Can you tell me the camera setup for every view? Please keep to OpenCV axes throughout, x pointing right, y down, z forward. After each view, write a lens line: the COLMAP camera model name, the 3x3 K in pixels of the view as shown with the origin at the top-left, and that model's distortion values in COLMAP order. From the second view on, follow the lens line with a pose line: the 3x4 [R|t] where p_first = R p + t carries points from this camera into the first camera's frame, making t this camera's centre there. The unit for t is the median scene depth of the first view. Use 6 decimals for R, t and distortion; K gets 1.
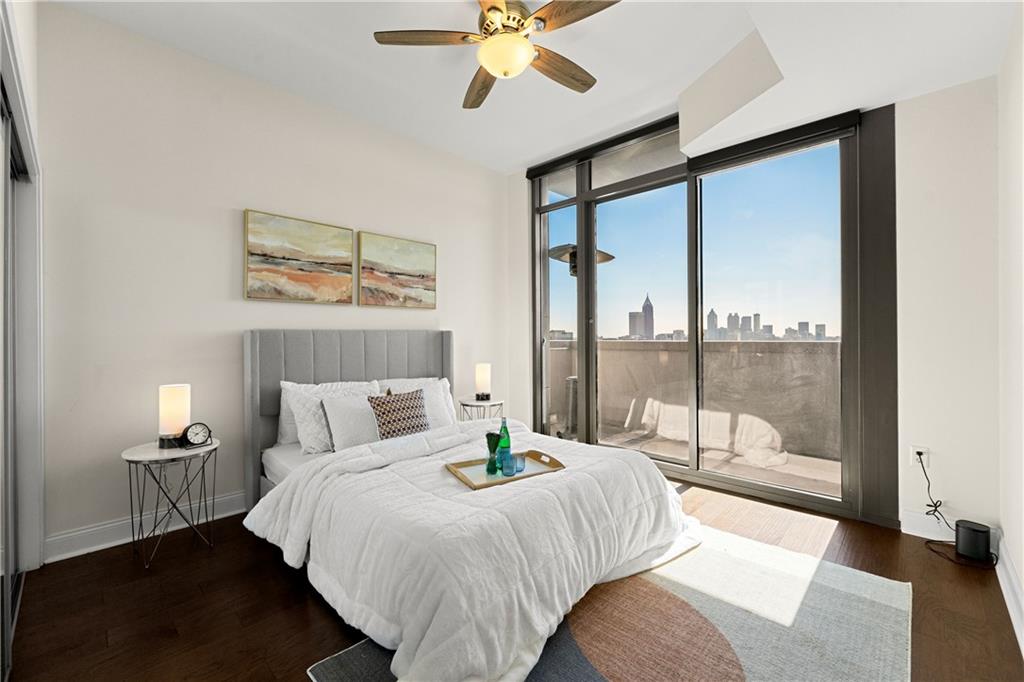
lens RADIAL K [[428.4, 0, 502.3], [0, 428.4, 337.8], [0, 0, 1]] dist [0.001522, 0.000225]
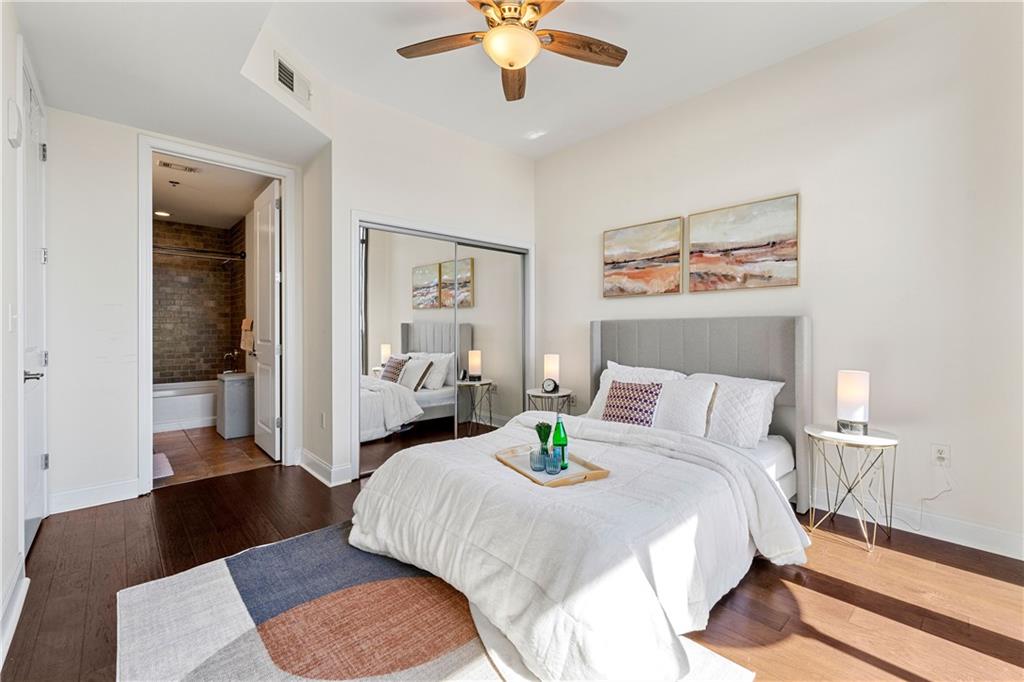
lens RADIAL K [[428.4, 0, 531.5], [0, 428.4, 334.8], [0, 0, 1]] dist [0.001522, 0.000225]
pose [[-0.023164, 0.022026, -0.999489, 0.657546], [0.002912, 0.999755, 0.021965, -0.003593], [0.999727, -0.002402, -0.023223, 0.685266]]
